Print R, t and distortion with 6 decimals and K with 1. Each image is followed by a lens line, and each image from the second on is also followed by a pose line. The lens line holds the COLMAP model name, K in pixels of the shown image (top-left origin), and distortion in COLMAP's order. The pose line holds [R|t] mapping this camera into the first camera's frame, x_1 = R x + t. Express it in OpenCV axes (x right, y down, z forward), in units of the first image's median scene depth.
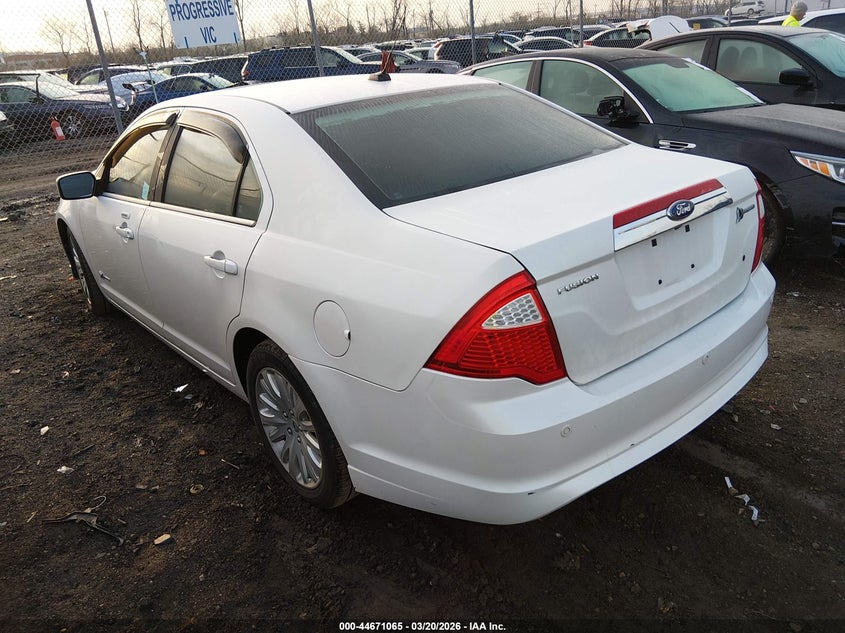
lens RADIAL K [[666.7, 0, 425.7], [0, 666.7, 317.2], [0, 0, 1]] dist [0.010880, -0.012623]
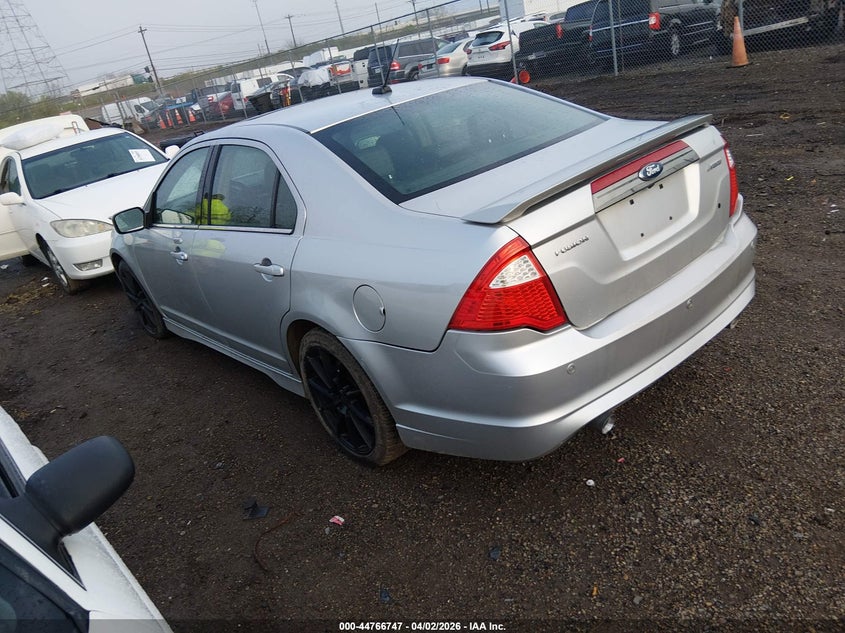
lens RADIAL K [[666.7, 0, 419.3], [0, 666.7, 315.6], [0, 0, 1]] dist [0.010880, -0.012623]
pose [[0.990968, -0.120451, -0.058932, 0.017482], [0.120581, 0.992703, -0.001365, 0.043061], [0.058666, -0.005753, 0.998261, -0.191853]]
